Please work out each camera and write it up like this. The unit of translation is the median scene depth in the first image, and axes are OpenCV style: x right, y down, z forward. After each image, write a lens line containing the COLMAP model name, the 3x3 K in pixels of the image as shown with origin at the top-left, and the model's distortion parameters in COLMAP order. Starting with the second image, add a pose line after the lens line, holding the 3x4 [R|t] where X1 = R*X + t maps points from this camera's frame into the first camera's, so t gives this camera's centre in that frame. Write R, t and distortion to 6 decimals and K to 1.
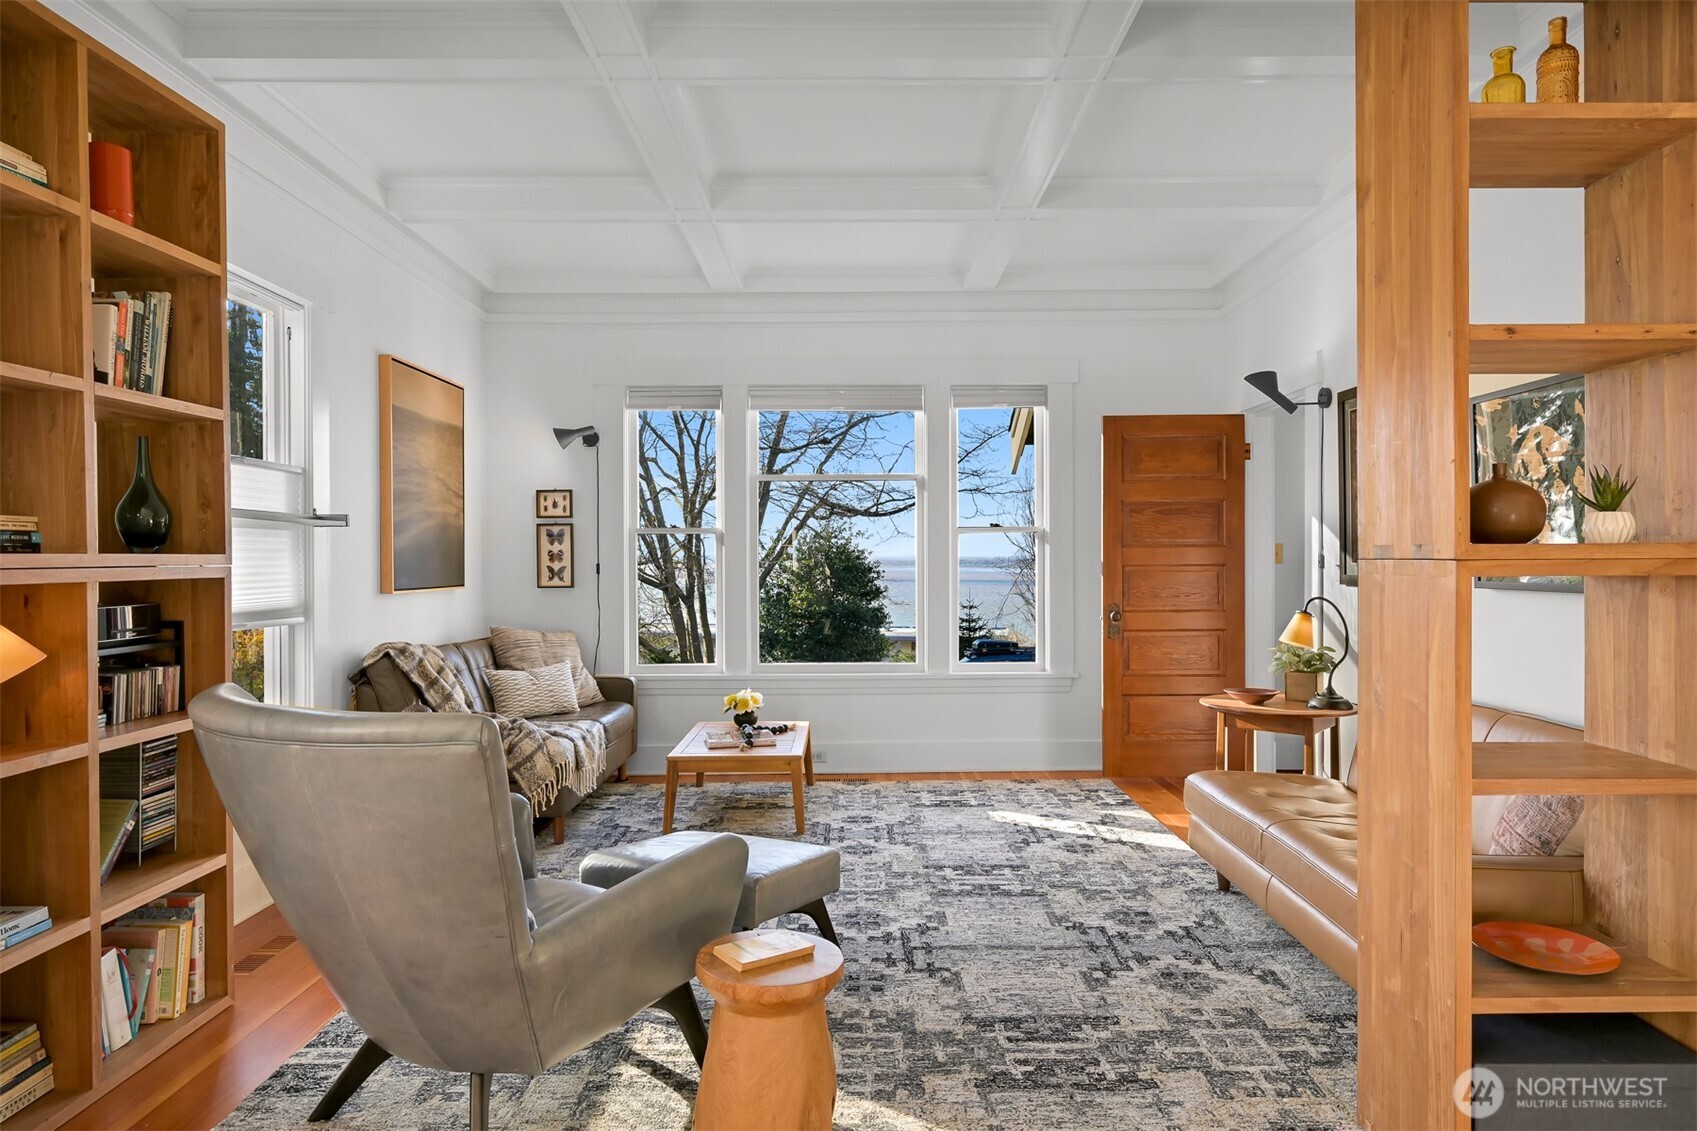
lens RADIAL K [[1013.5, 0, 848.5], [0, 1013.5, 565.5], [0, 0, 1]] dist [0.000114, 0.001897]
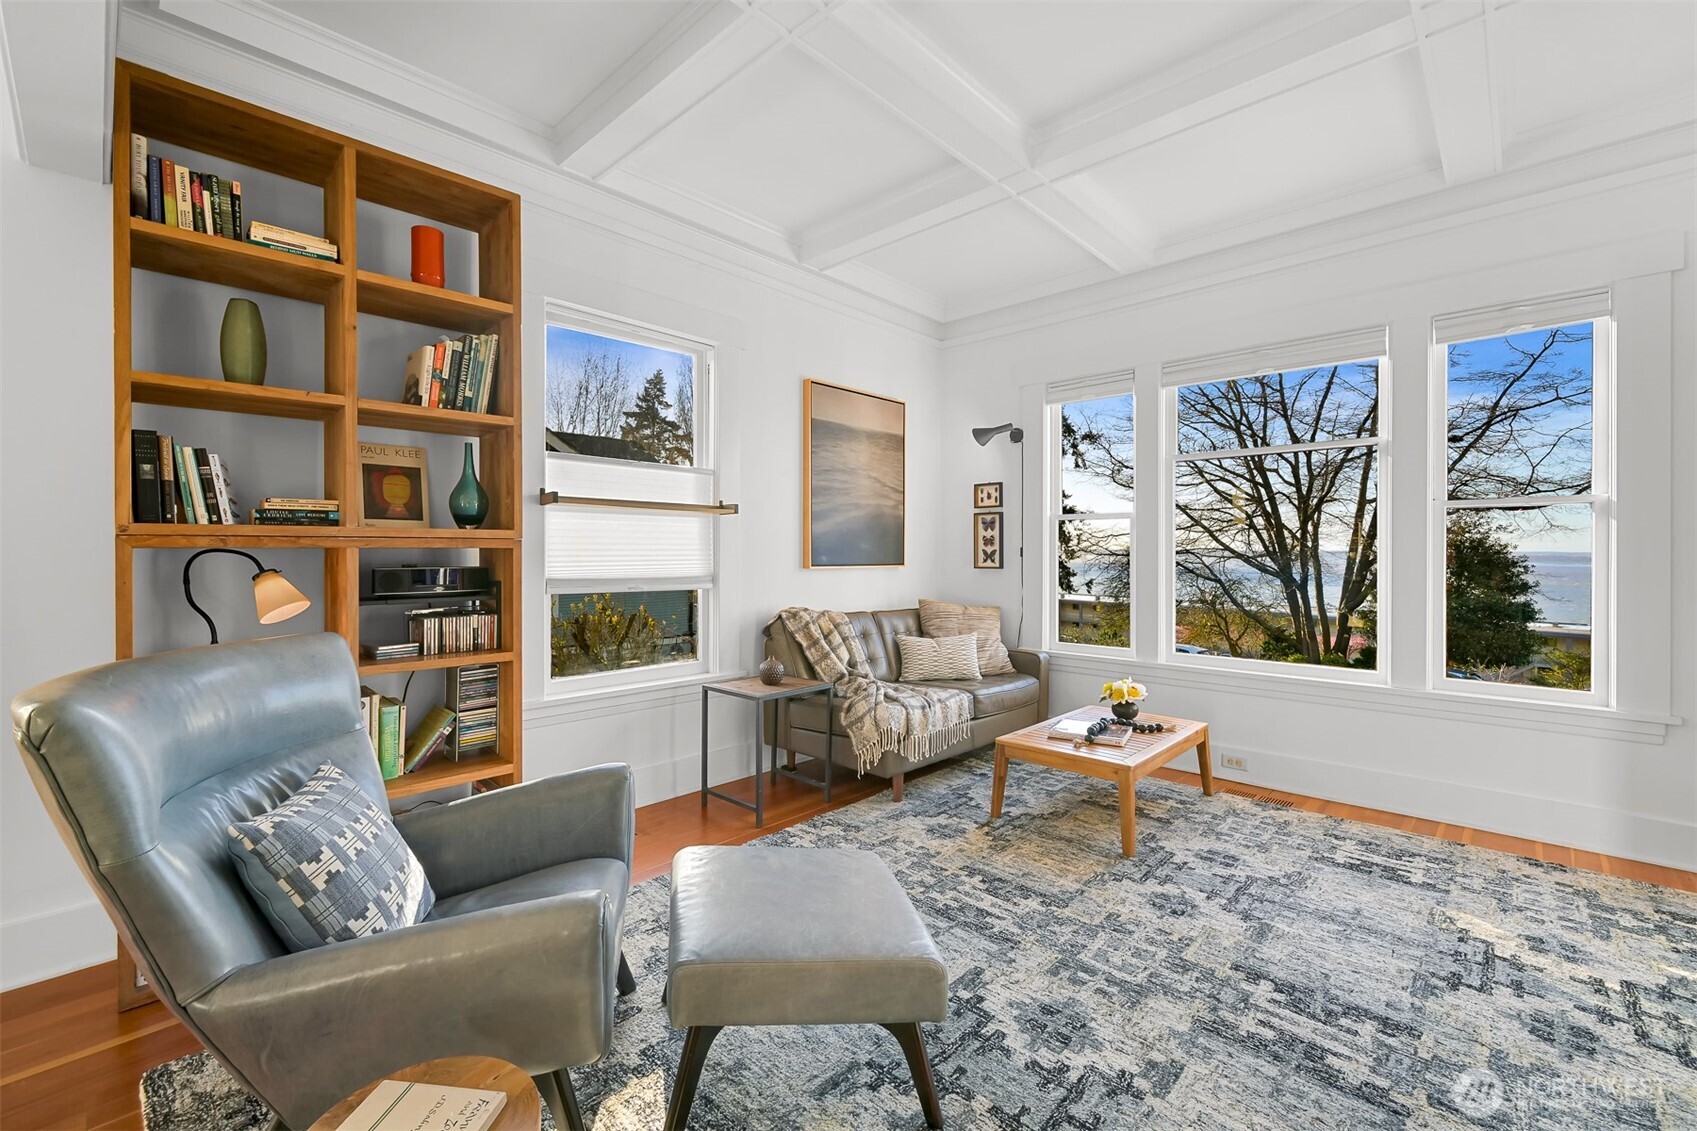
lens RADIAL K [[711.2, 0, 844.8], [0, 711.2, 555.5], [0, 0, 1]] dist [-0.002290, 0.000644]
pose [[0.728225, 0.008980, -0.685279, 0.184514], [-0.010132, 0.999946, 0.002337, 0.008849], [0.685263, 0.005242, 0.728277, 0.383320]]
